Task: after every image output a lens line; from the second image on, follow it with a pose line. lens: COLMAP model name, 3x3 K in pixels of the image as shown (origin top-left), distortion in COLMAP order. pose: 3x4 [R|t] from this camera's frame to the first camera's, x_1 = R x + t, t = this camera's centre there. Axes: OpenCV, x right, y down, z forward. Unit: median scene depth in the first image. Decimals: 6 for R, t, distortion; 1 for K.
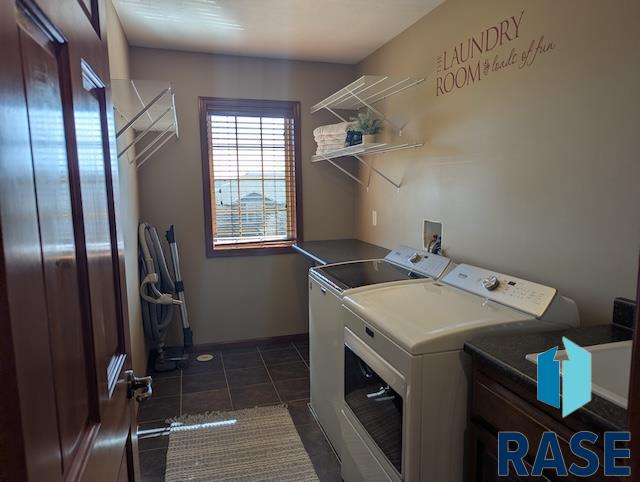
lens RADIAL K [[451.1, 0, 320.5], [0, 451.1, 242.4], [0, 0, 1]] dist [0.050856, -0.040607]
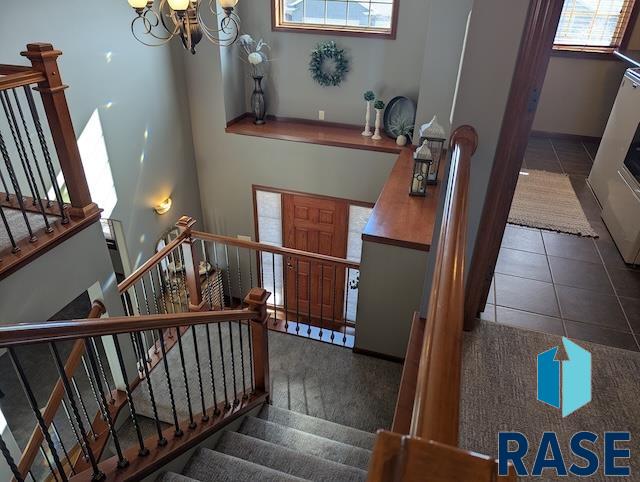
lens RADIAL K [[451.1, 0, 319.6], [0, 451.1, 238.7], [0, 0, 1]] dist [0.050856, -0.040607]
pose [[0.829356, 0.301025, -0.470693, 0.005582], [-0.101674, 0.909696, 0.402636, 0.047678], [0.549391, -0.286071, 0.785068, -0.424197]]
